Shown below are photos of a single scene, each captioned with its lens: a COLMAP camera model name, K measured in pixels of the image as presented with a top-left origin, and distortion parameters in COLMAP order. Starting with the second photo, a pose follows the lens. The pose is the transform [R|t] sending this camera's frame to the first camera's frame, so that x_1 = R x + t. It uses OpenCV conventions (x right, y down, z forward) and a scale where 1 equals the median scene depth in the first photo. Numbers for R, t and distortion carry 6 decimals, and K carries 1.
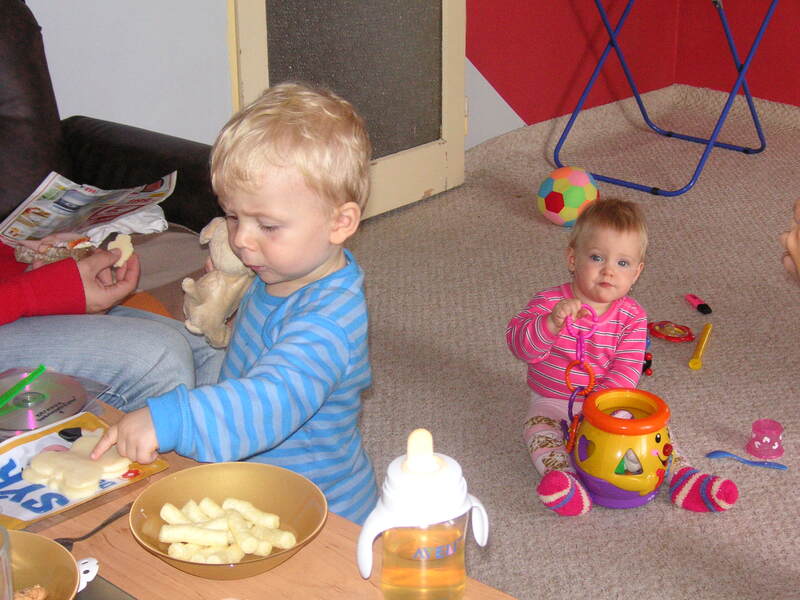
lens RADIAL K [[1234.8, 0, 399.2], [0, 1234.8, 297.3], [0, 0, 1]] dist [-0.044112, 0.000000]
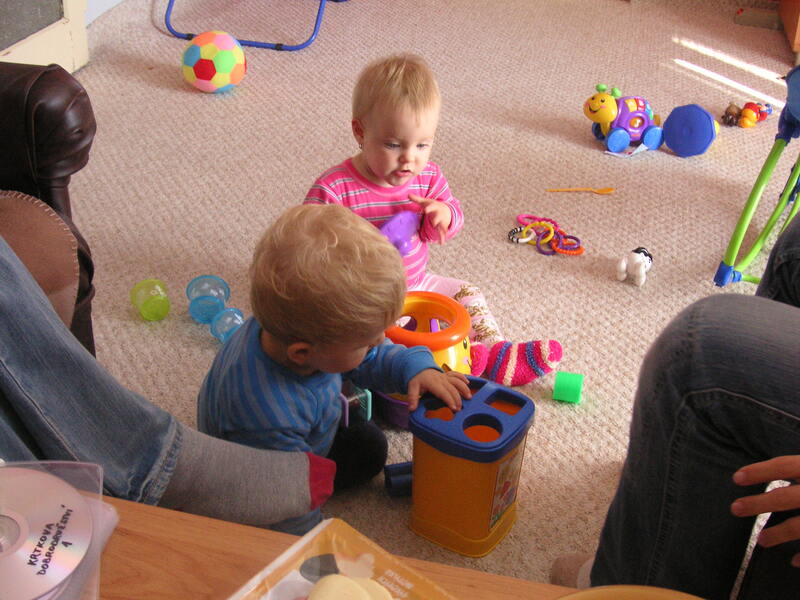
lens RADIAL K [[1023.7, 0, 399.4], [0, 1023.7, 299.5], [0, 0, 1]] dist [-0.118397, 0.000000]
pose [[0.886405, -0.205678, 0.414707, -0.098813], [0.136029, 0.972051, 0.191346, -0.029984], [-0.442472, -0.113198, 0.889609, 0.180313]]
